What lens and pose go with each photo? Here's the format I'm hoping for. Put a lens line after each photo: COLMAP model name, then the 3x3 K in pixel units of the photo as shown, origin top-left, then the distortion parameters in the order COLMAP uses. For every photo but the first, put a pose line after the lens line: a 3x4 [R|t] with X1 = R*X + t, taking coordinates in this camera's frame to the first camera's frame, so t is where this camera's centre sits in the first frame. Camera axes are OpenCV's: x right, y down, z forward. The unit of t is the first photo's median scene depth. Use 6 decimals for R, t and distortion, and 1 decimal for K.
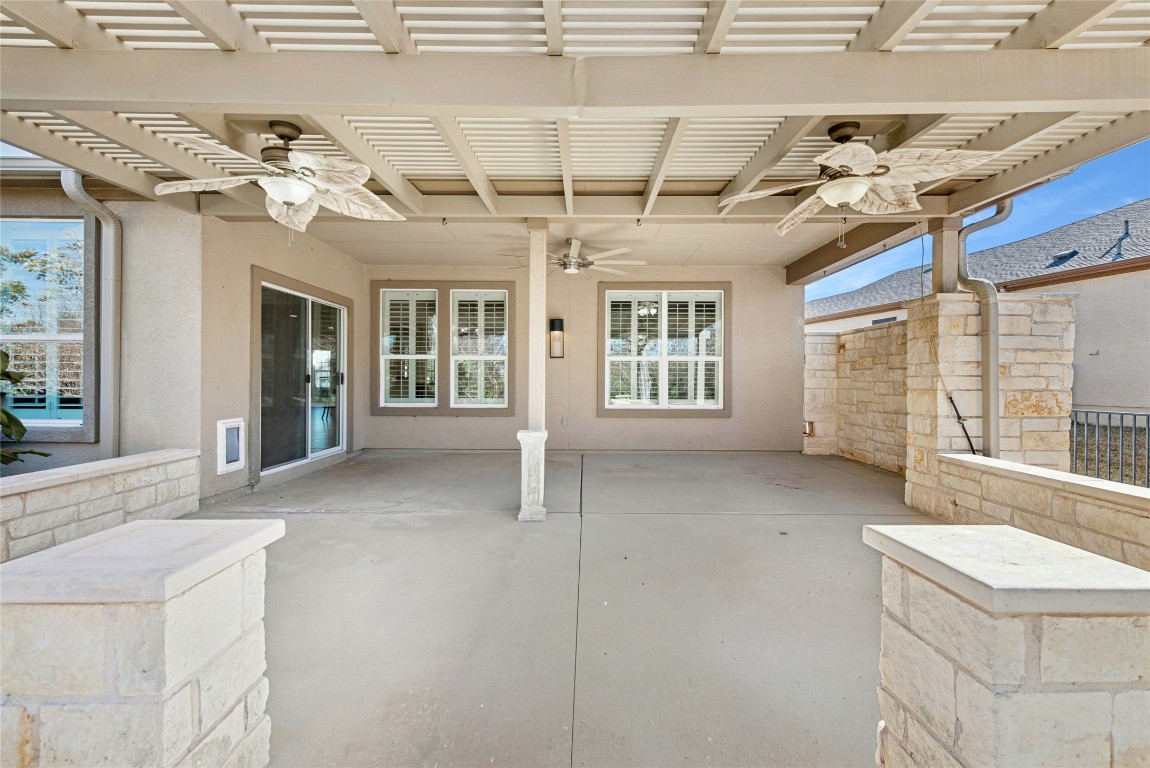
lens RADIAL K [[472.3, 0, 578.2], [0, 472.3, 382.4], [0, 0, 1]] dist [0.013047, -0.003229]
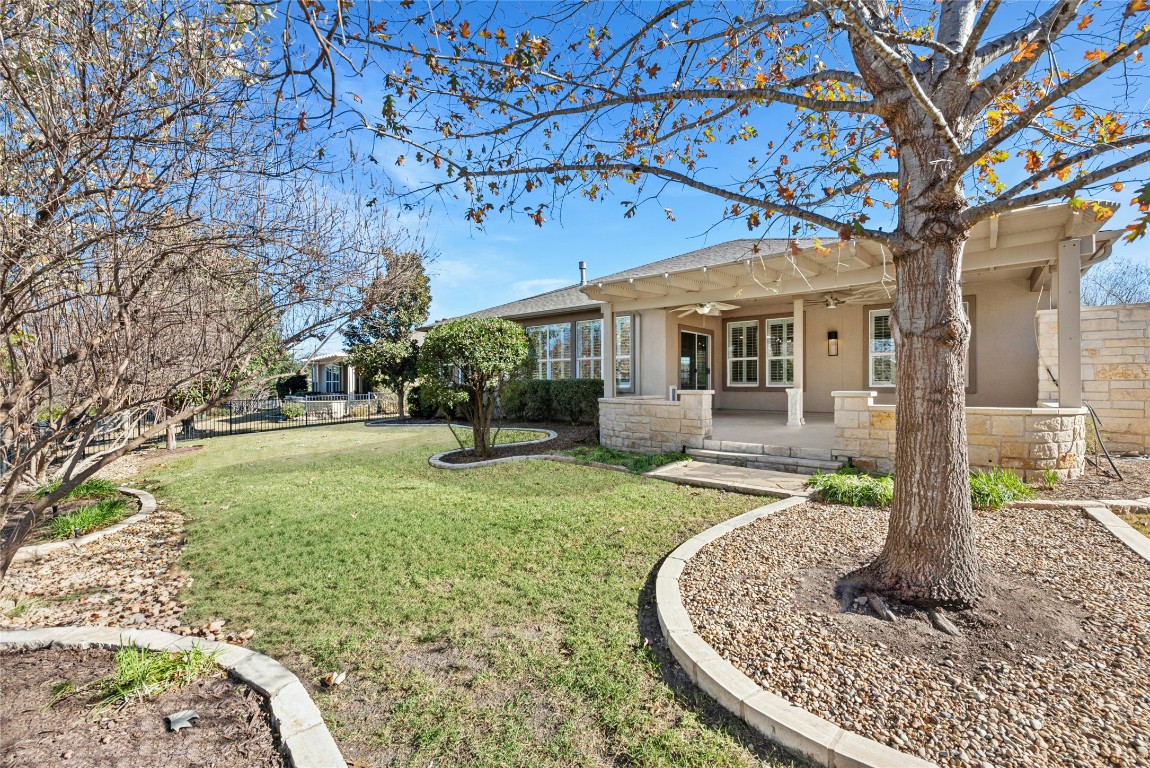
lens RADIAL K [[472.3, 0, 577.5], [0, 472.3, 384.3], [0, 0, 1]] dist [0.013047, -0.003229]
pose [[0.769810, -0.004852, -0.638255, 0.313747], [0.004196, 0.999988, -0.002541, 0.046523], [0.638259, -0.000722, 0.769821, -0.806030]]
